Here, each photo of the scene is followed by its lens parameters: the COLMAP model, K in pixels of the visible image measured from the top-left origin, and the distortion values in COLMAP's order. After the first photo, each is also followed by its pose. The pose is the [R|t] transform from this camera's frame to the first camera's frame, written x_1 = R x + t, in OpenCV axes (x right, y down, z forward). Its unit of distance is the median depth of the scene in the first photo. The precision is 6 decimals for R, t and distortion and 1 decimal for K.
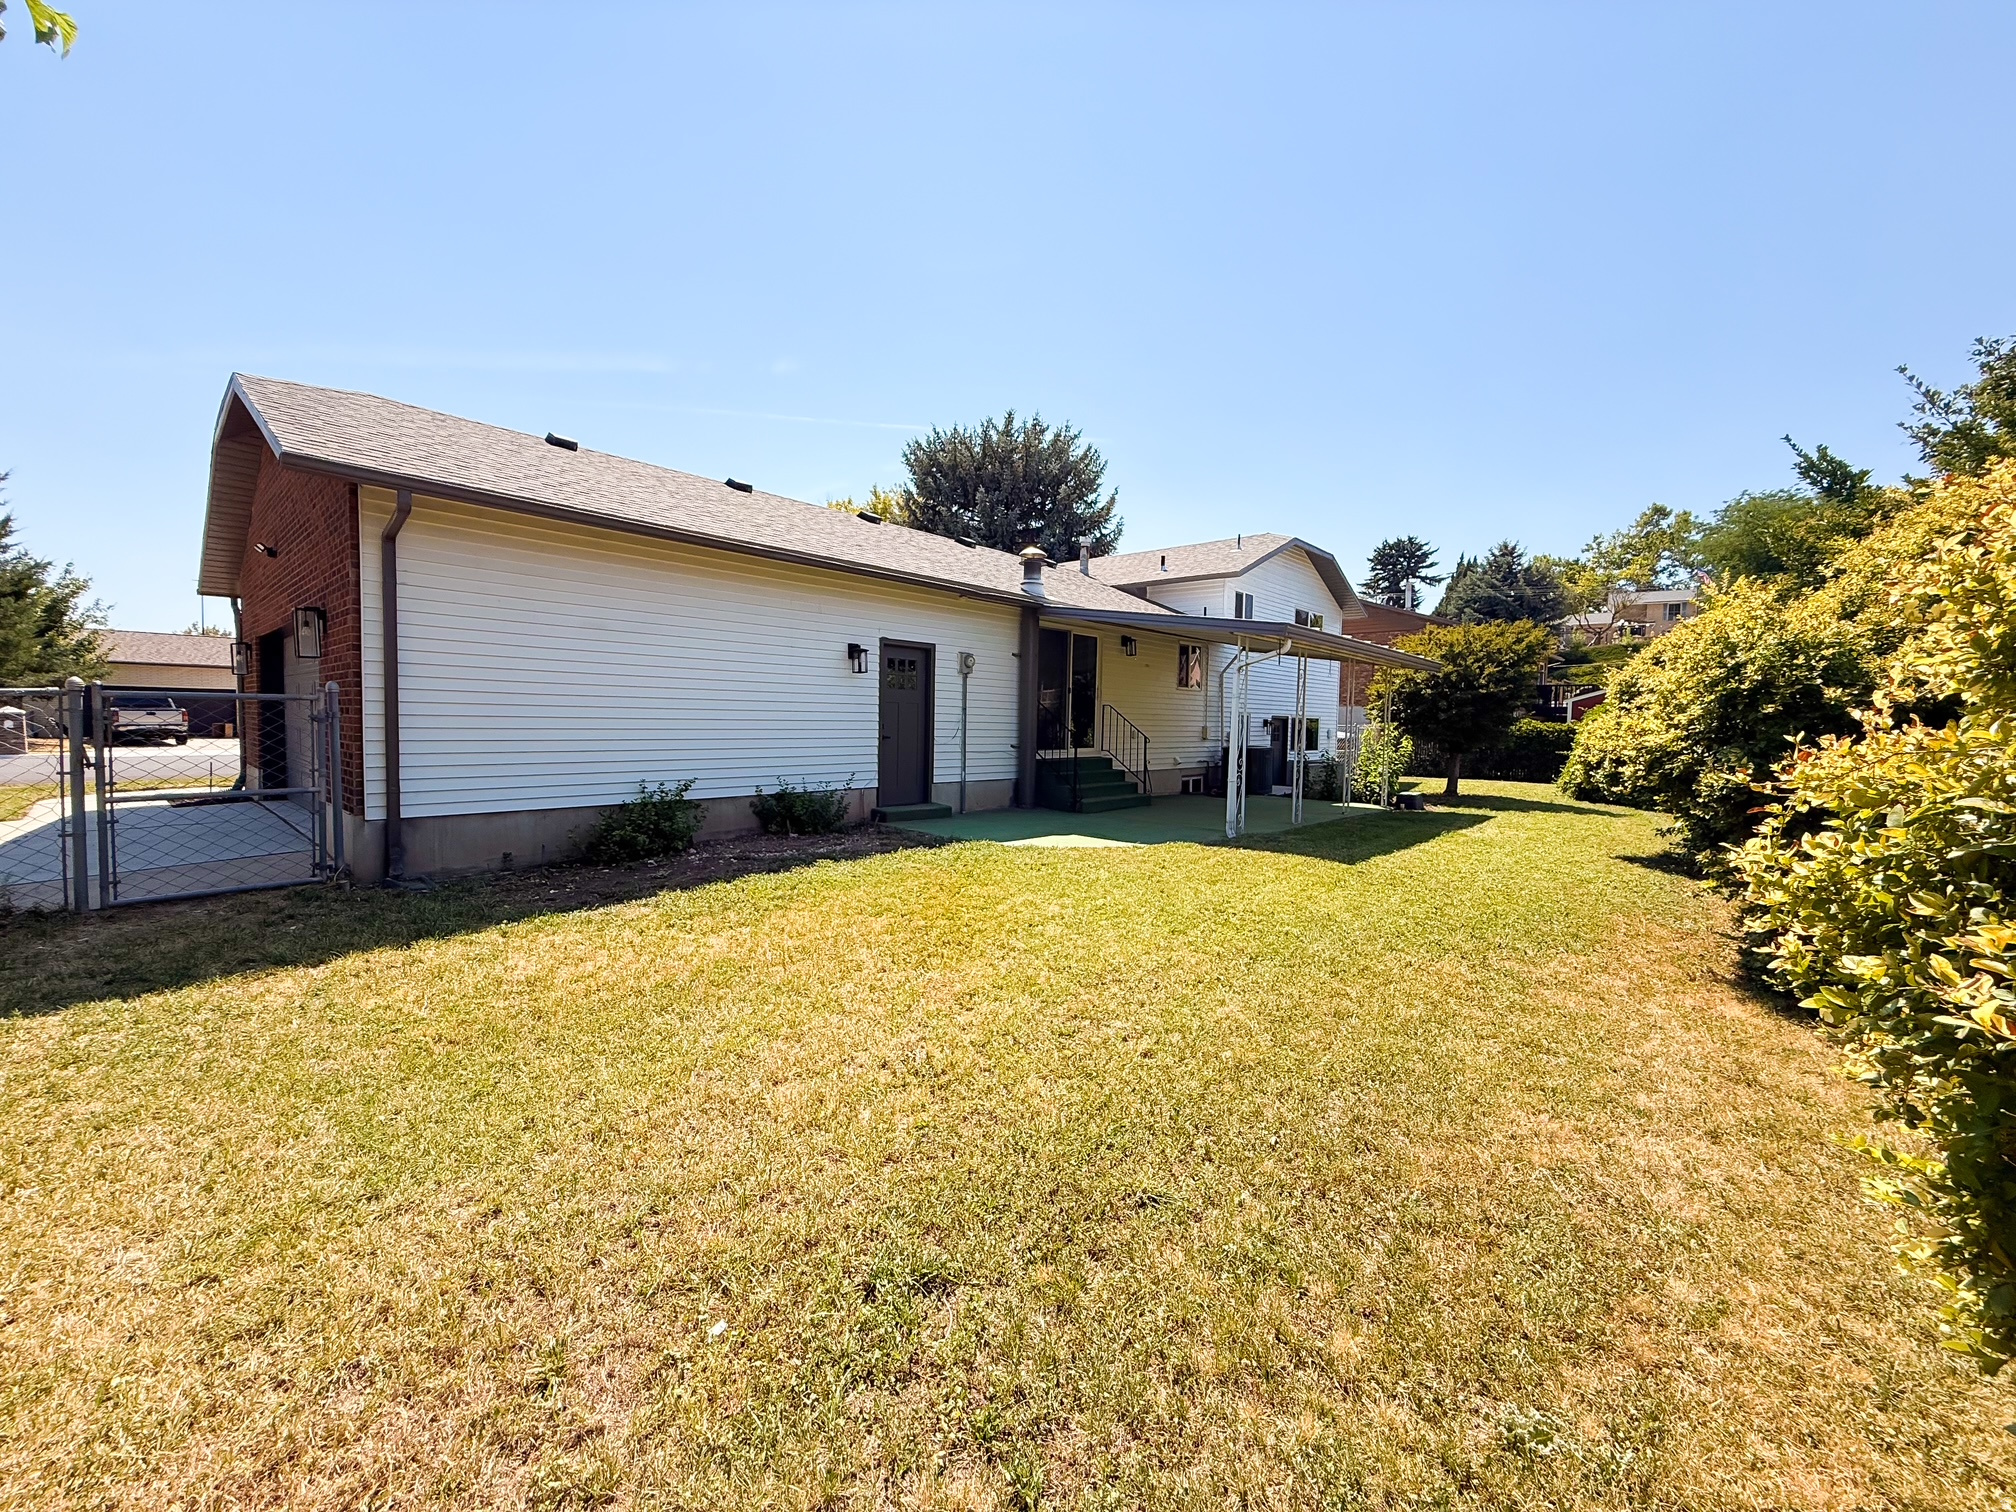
lens RADIAL K [[802.1, 0, 1009.0], [0, 802.1, 756.5], [0, 0, 1]] dist [-0.001250, 0.000539]
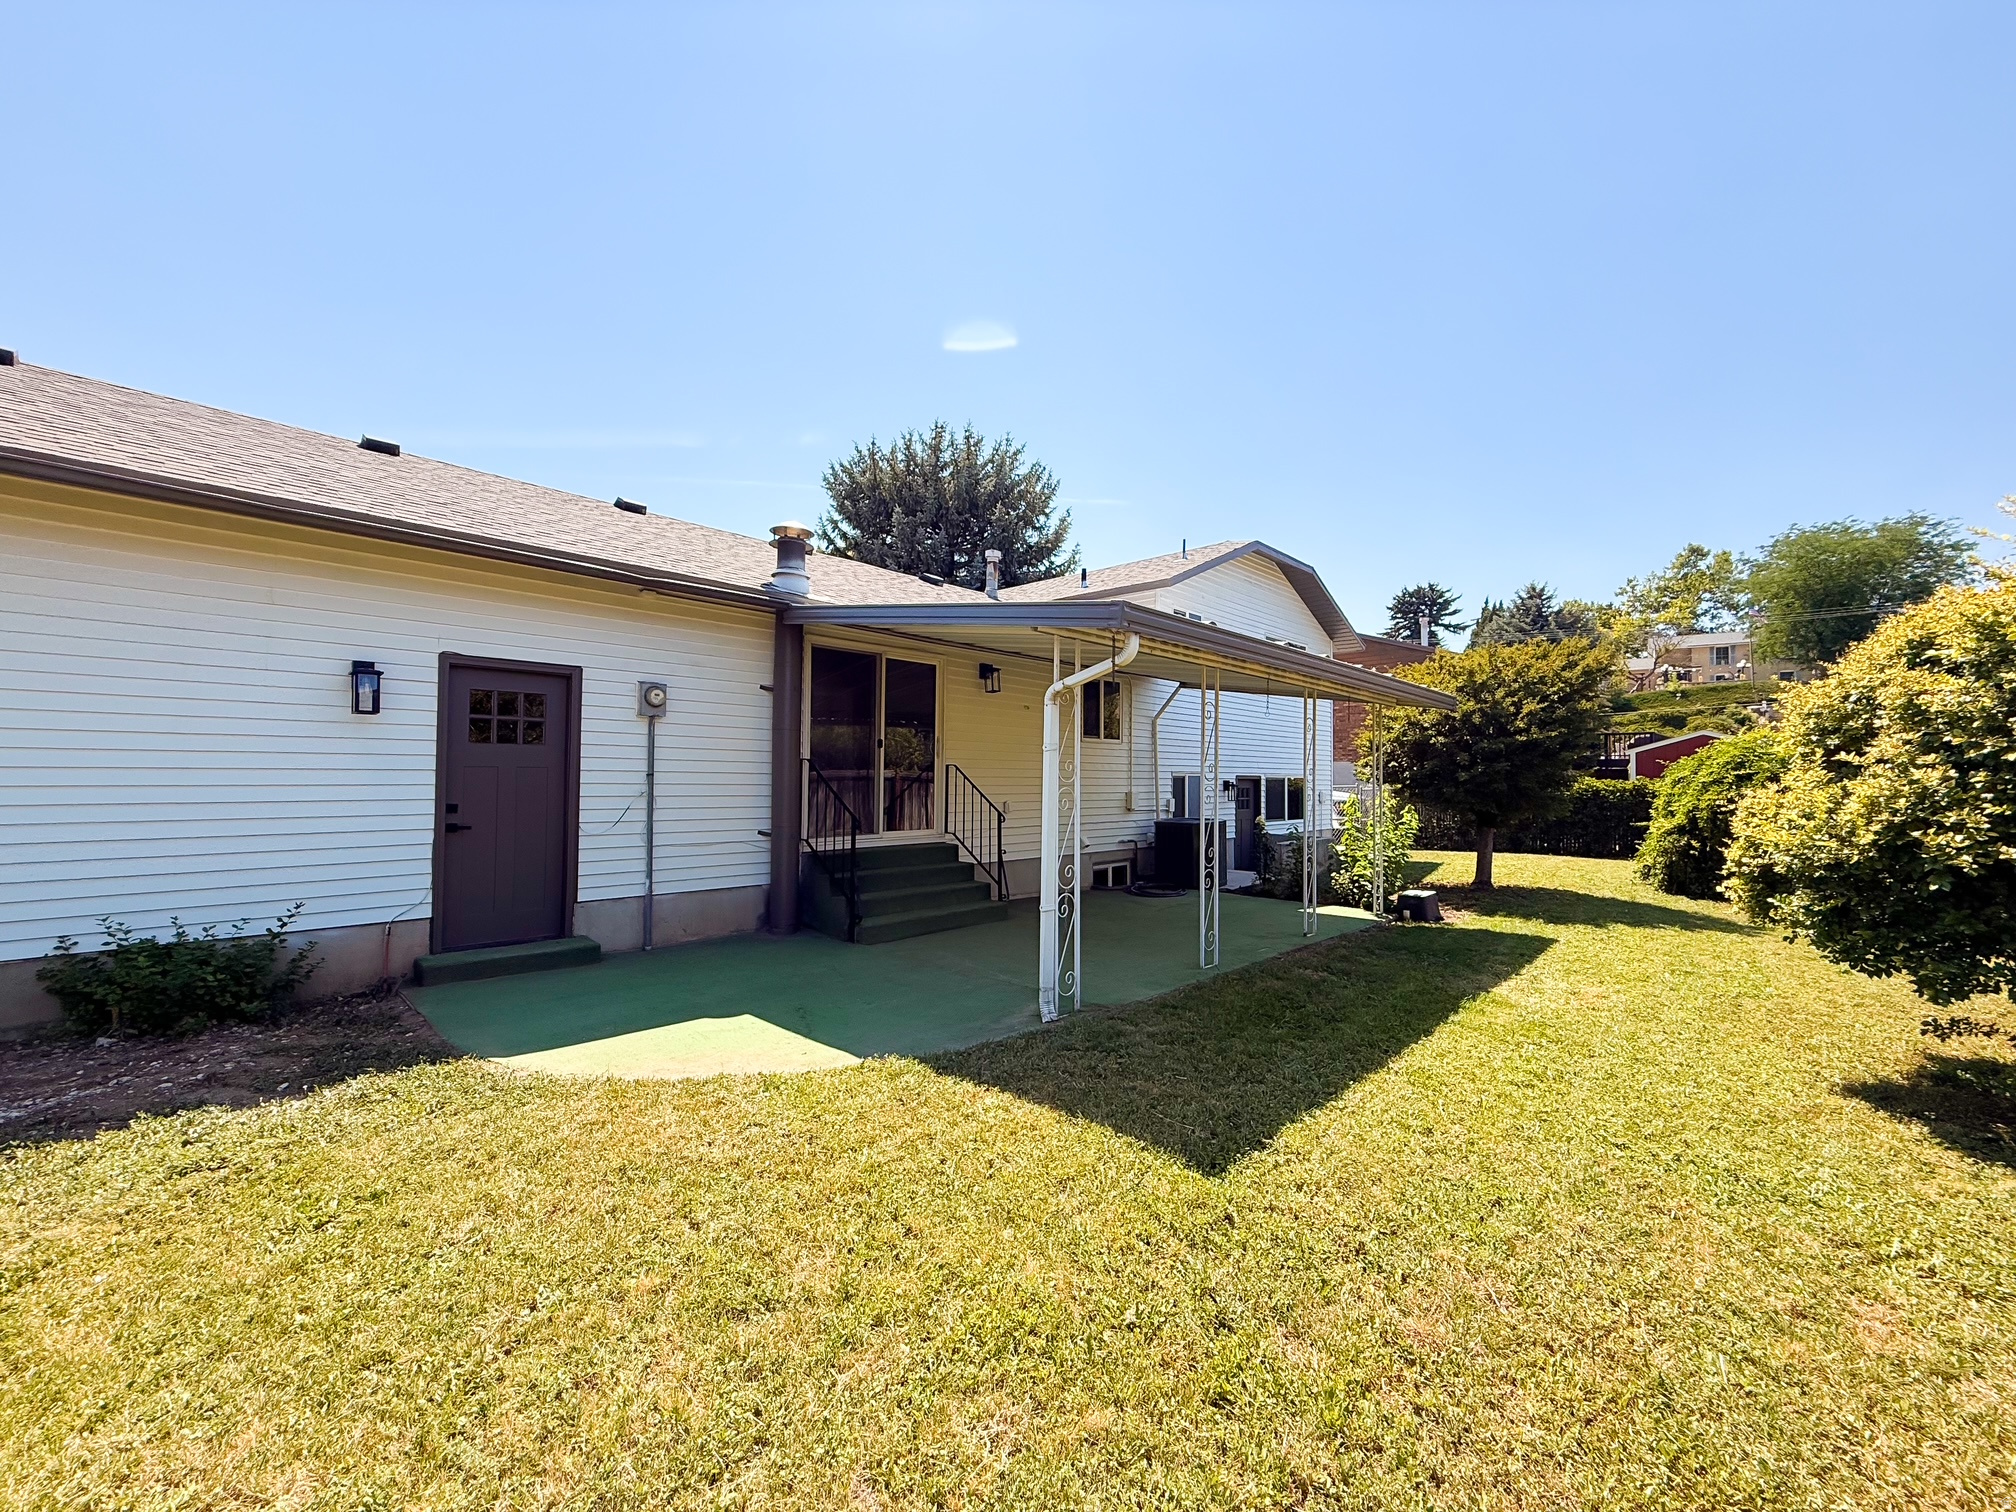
lens RADIAL K [[802.1, 0, 1006.6], [0, 802.1, 756.4], [0, 0, 1]] dist [-0.001250, 0.000539]
pose [[0.999368, -0.010877, -0.033849, 0.130705], [0.008407, 0.997348, -0.072297, -0.015225], [0.034546, 0.071967, 0.996809, 0.227007]]
